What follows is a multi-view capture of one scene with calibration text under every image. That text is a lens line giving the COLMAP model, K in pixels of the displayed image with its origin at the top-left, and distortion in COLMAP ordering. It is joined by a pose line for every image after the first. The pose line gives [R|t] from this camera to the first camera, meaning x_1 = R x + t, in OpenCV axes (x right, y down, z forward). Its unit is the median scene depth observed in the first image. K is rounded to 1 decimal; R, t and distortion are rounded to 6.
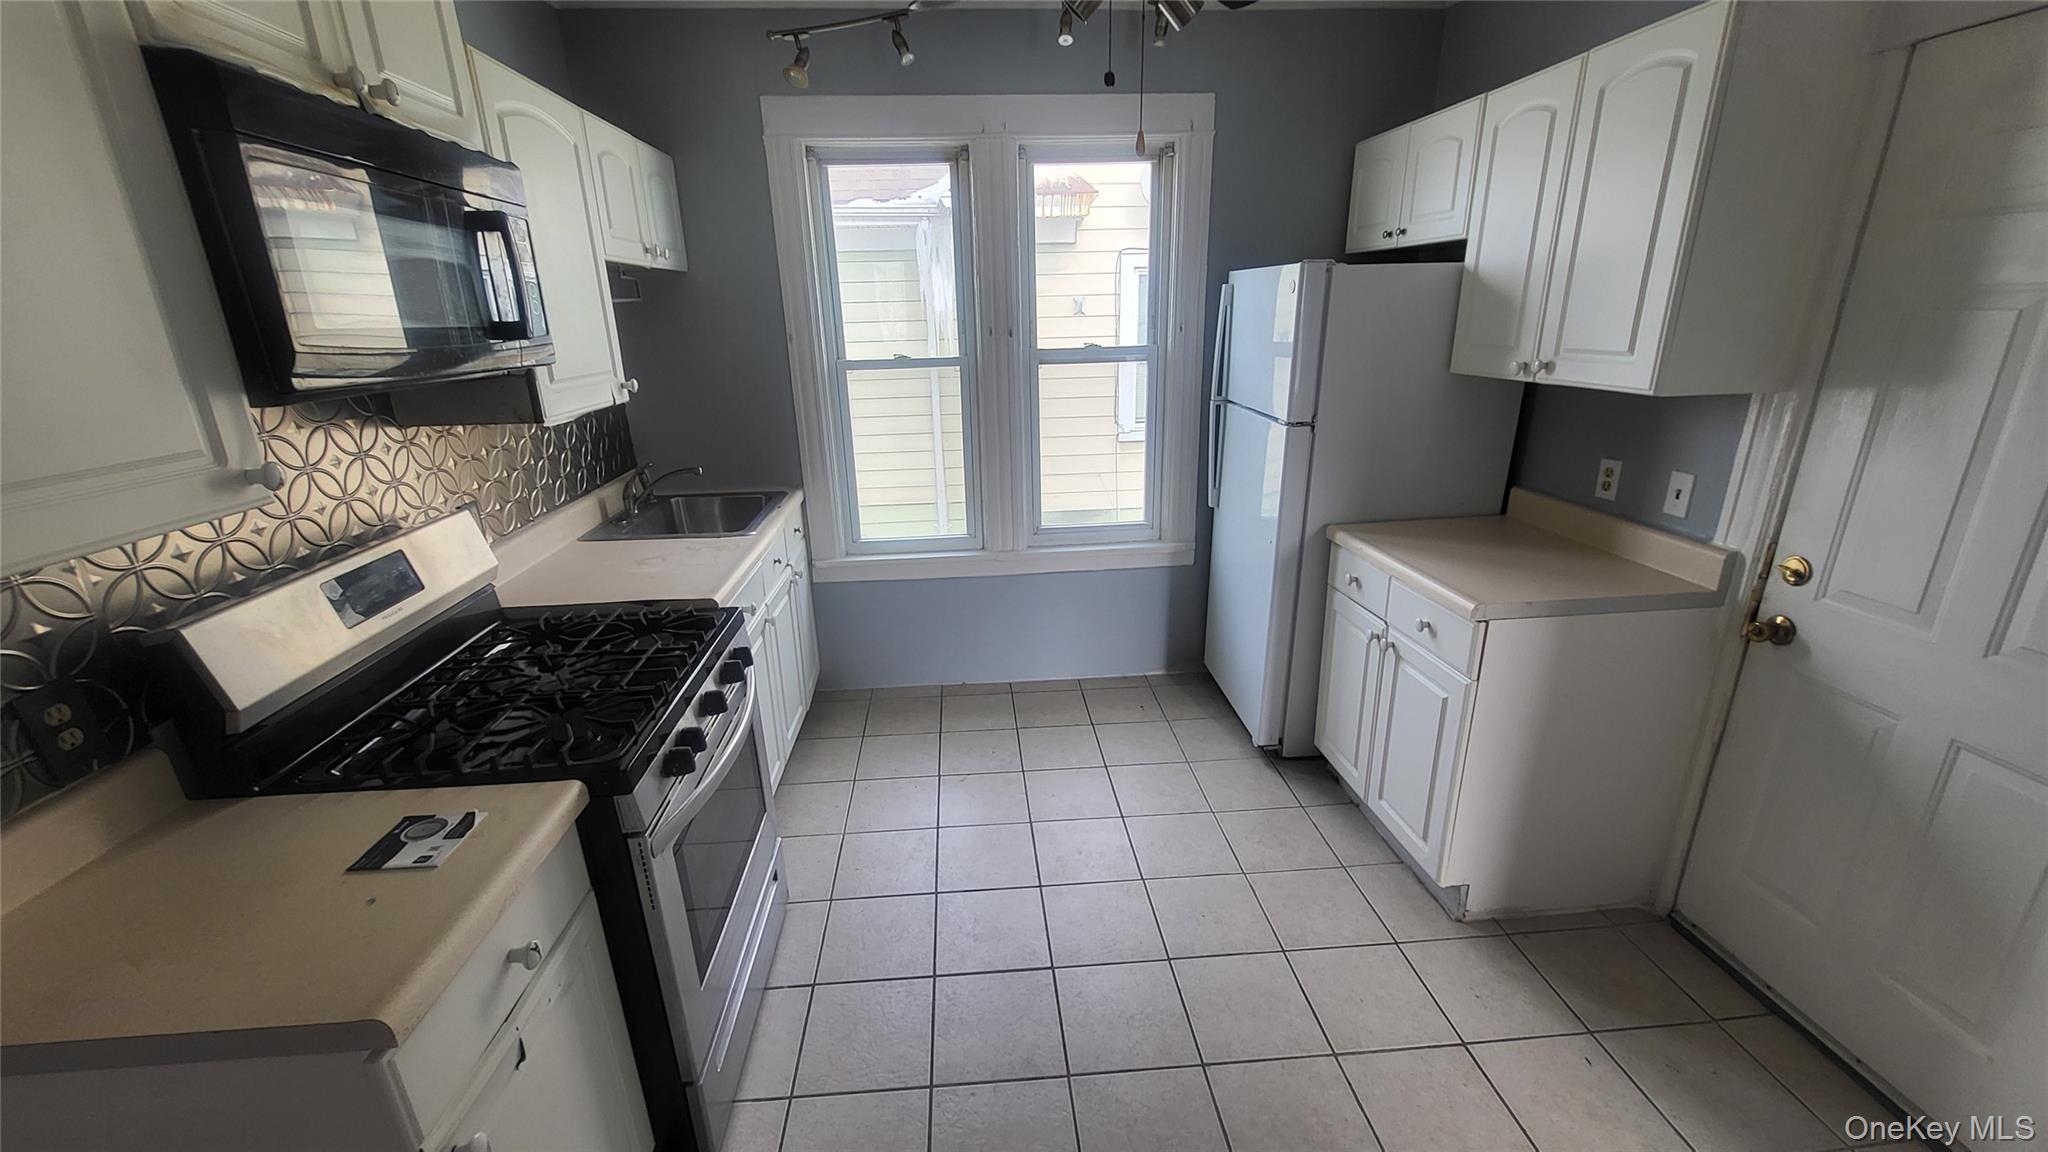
lens RADIAL K [[805.0, 0, 1014.0], [0, 805.0, 578.2], [0, 0, 1]] dist [0.000978, -0.000101]
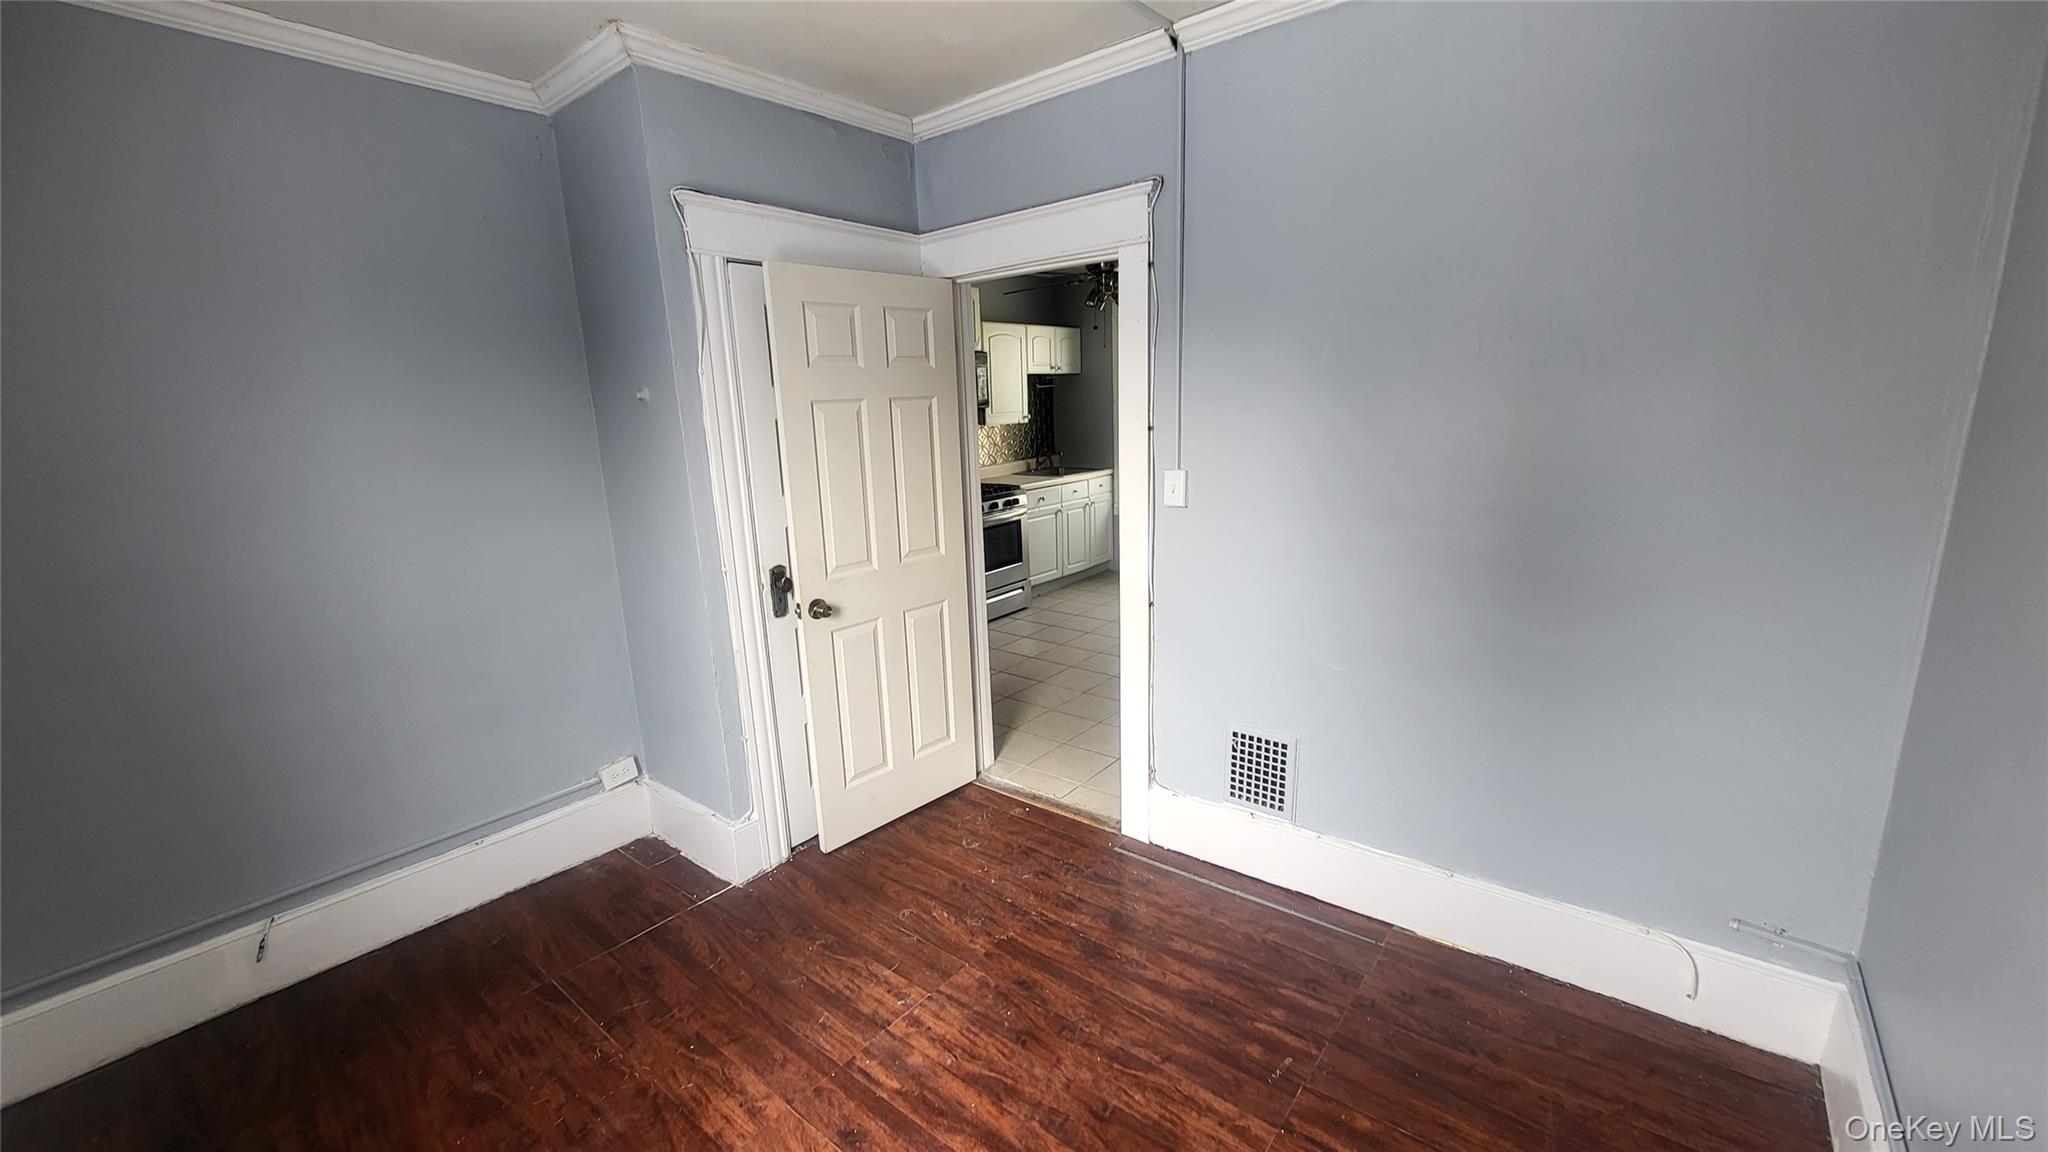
lens RADIAL K [[805.0, 0, 1014.0], [0, 805.0, 578.2], [0, 0, 1]] dist [0.000978, -0.000101]
pose [[0.724594, 0.147855, -0.673129, 1.303399], [-0.199461, 0.979906, 0.000528, 0.286256], [0.659681, 0.133880, 0.739525, -0.920871]]
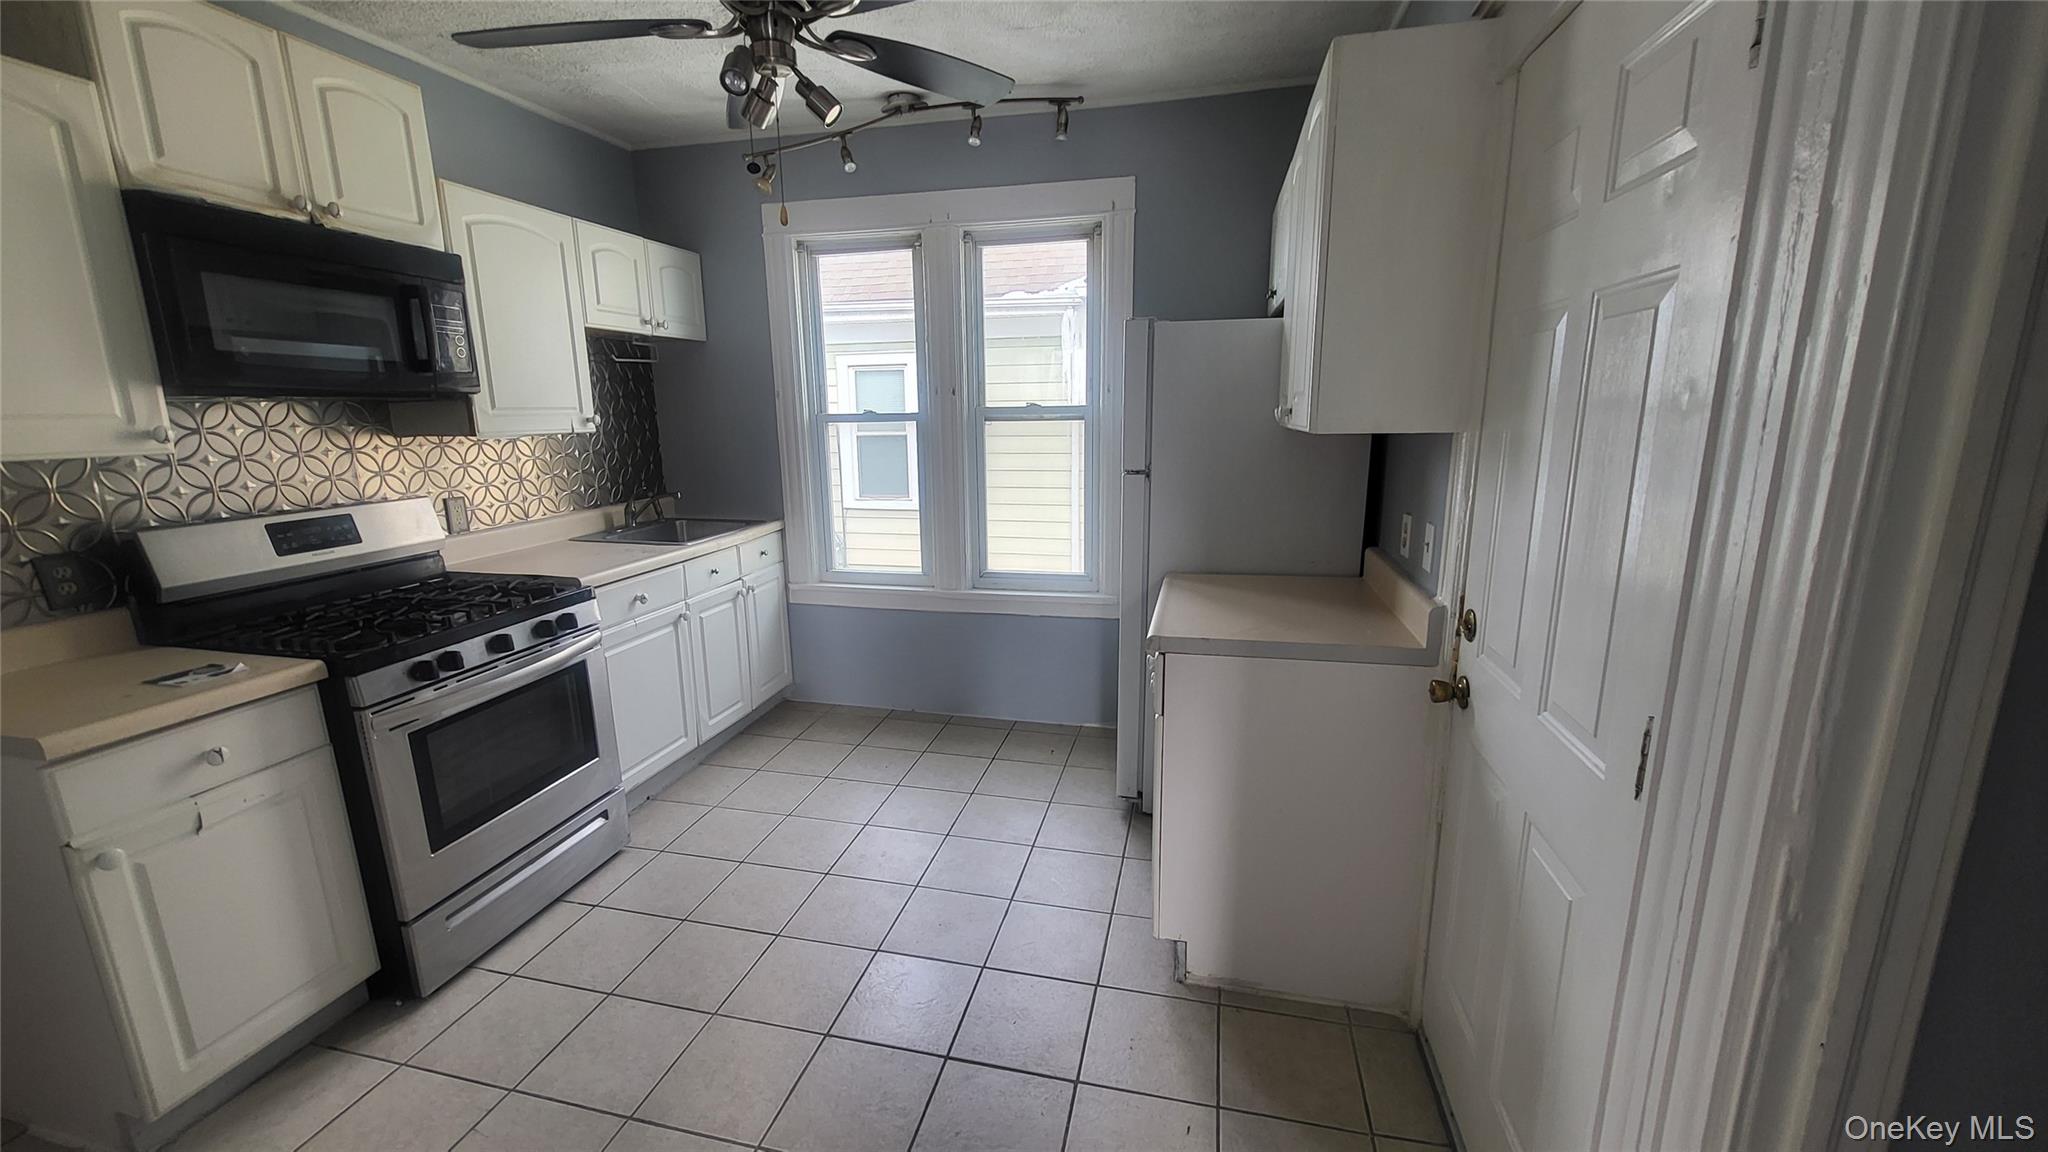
lens RADIAL K [[805.0, 0, 1014.0], [0, 805.0, 578.2], [0, 0, 1]] dist [0.000978, -0.000101]
pose [[0.952071, 0.076278, -0.296213, 0.511010], [-0.107241, 0.990178, -0.089704, 0.051083], [0.286461, 0.117170, 0.950900, -0.010484]]
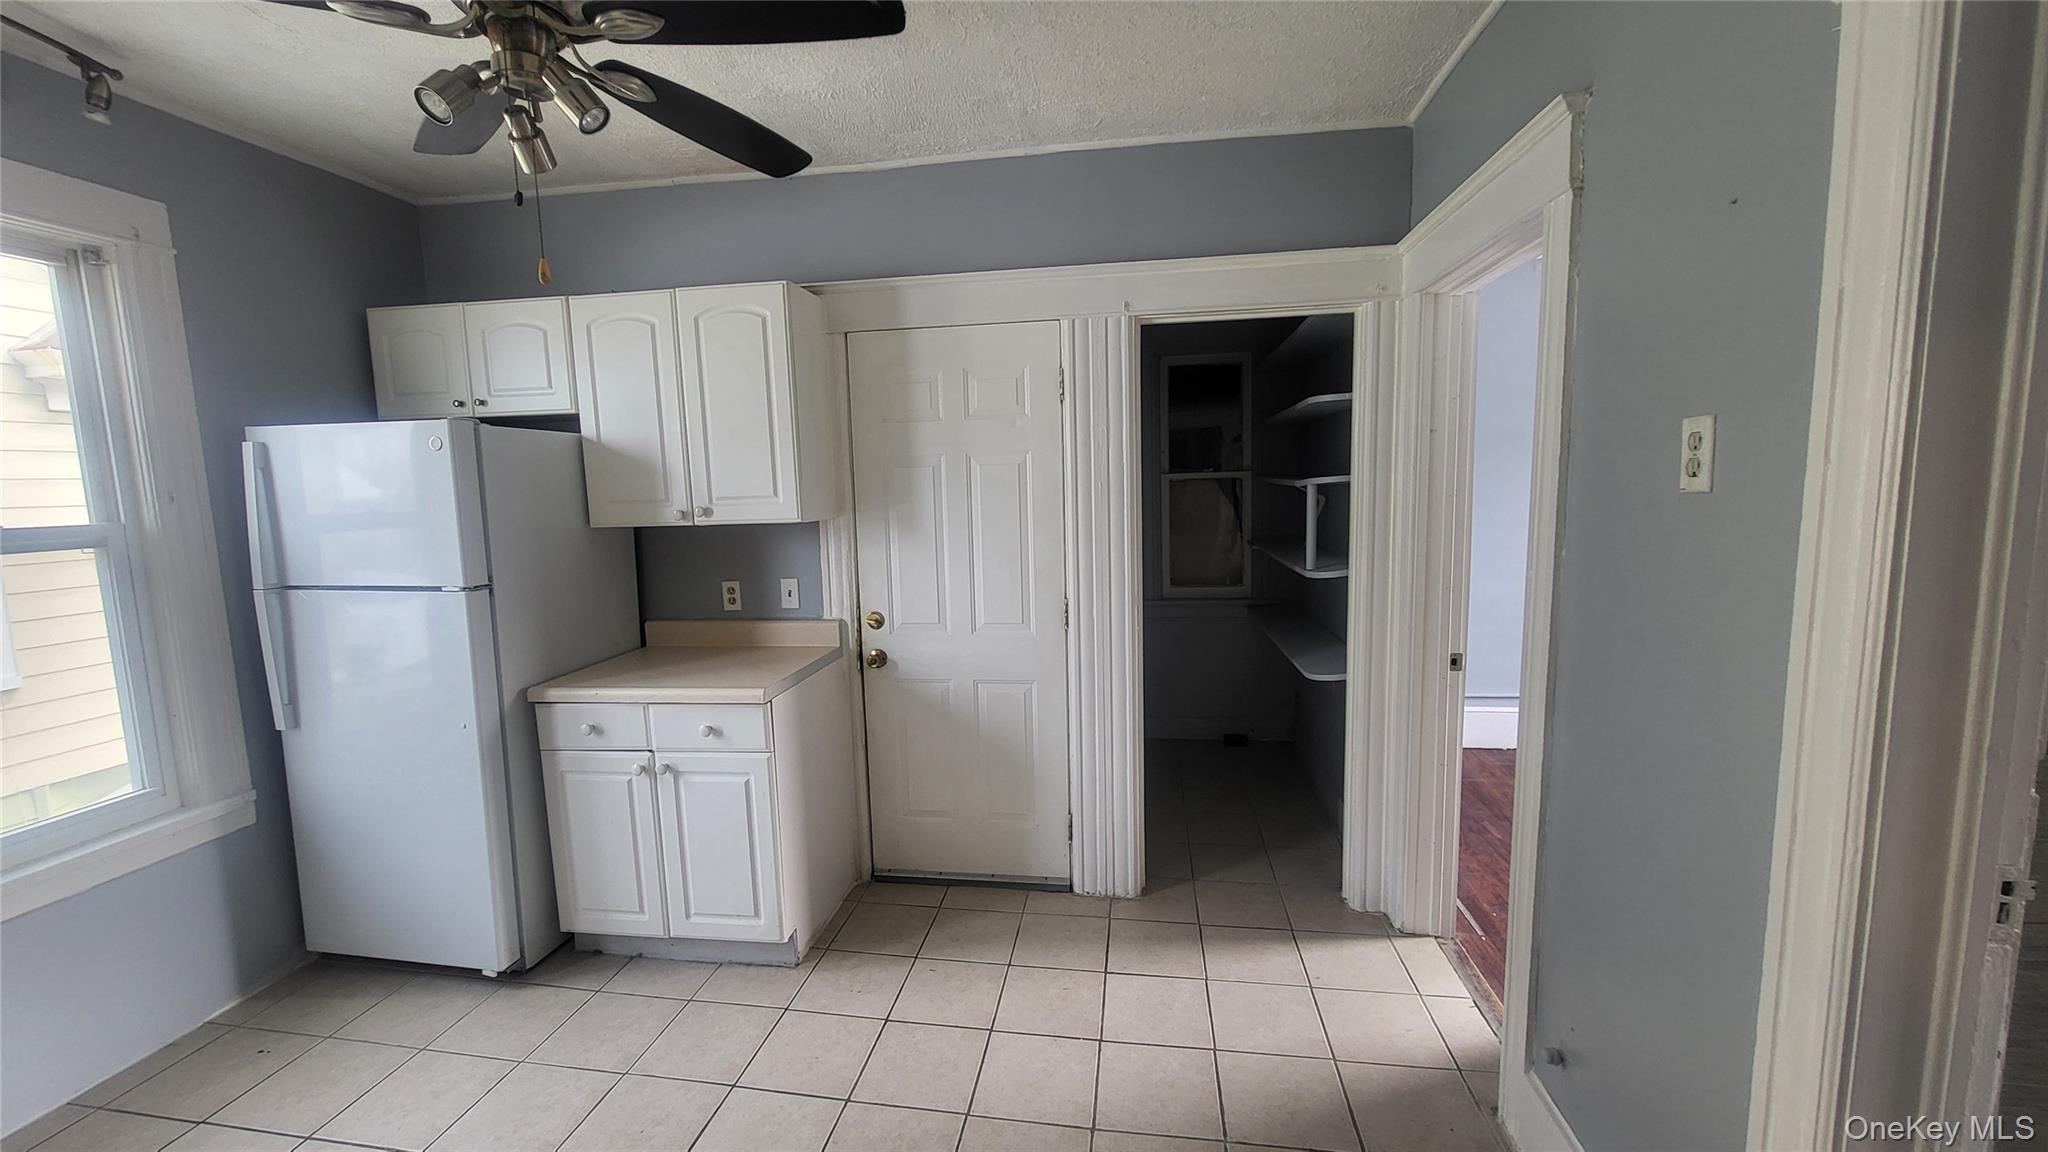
lens RADIAL K [[805.0, 0, 1014.0], [0, 805.0, 578.2], [0, 0, 1]] dist [0.000978, -0.000101]
pose [[0.232956, -0.096294, 0.967708, -0.377084], [0.328028, 0.944549, 0.015023, -0.015603], [-0.915494, 0.313936, 0.251626, 0.203776]]
